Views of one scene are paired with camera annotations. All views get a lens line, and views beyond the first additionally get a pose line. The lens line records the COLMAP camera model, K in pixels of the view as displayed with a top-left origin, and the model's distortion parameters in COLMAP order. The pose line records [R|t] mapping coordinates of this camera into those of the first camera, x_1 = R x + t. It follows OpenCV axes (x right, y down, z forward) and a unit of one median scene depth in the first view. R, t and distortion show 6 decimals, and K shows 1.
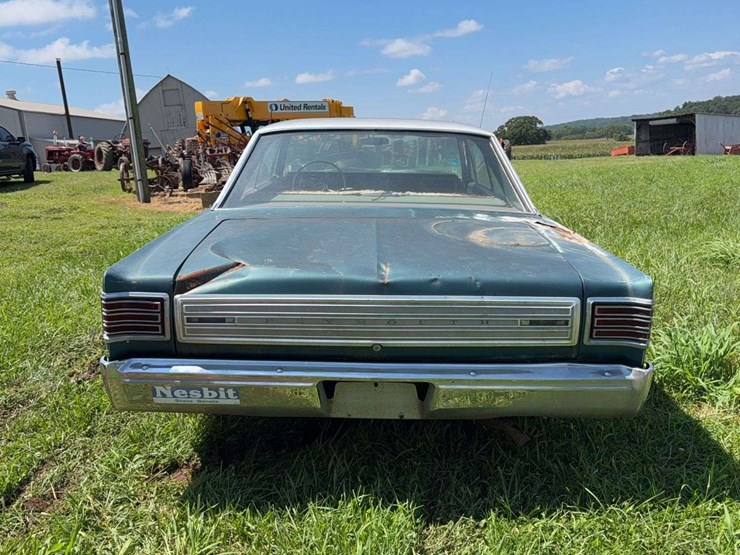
lens RADIAL K [[715.0, 0, 374.7], [0, 715.0, 274.5], [0, 0, 1]] dist [0.027626, 0.000000]
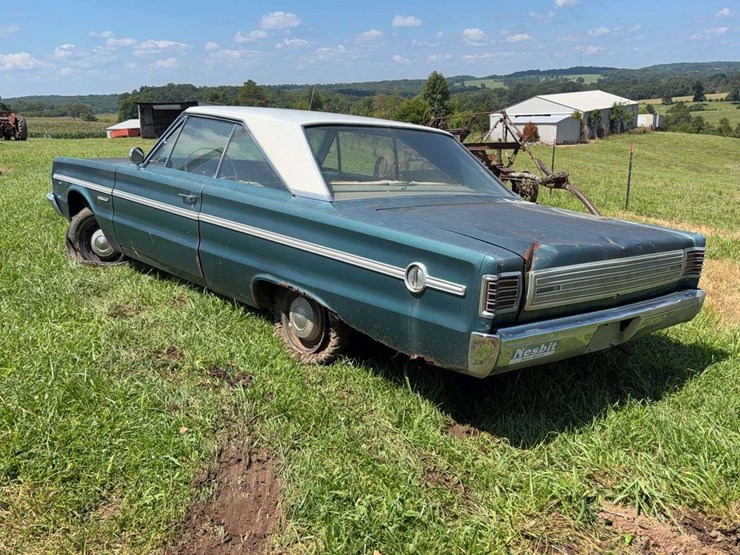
lens RADIAL K [[715.0, 0, 378.0], [0, 715.0, 262.5], [0, 0, 1]] dist [0.027626, 0.000000]
pose [[0.751283, -0.087463, 0.654159, -1.160435], [0.081132, 0.995901, 0.039977, -0.051813], [-0.654974, 0.023039, 0.755300, 0.234905]]
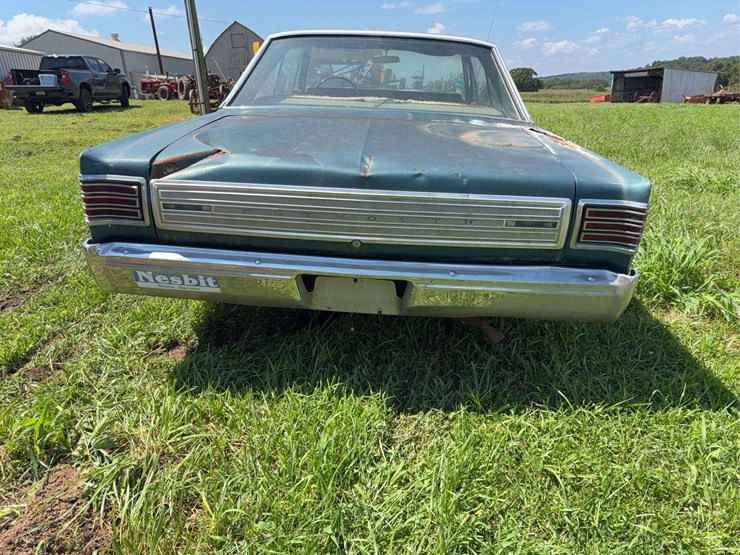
lens RADIAL K [[523.5, 0, 363.3], [0, 523.5, 293.5], [0, 0, 1]] dist [0.041794, -0.053353]
pose [[0.997296, 0.047210, -0.056316, 0.053493], [-0.035809, 0.981406, 0.188575, 0.032257], [0.064171, -0.186049, 0.980443, 0.263539]]
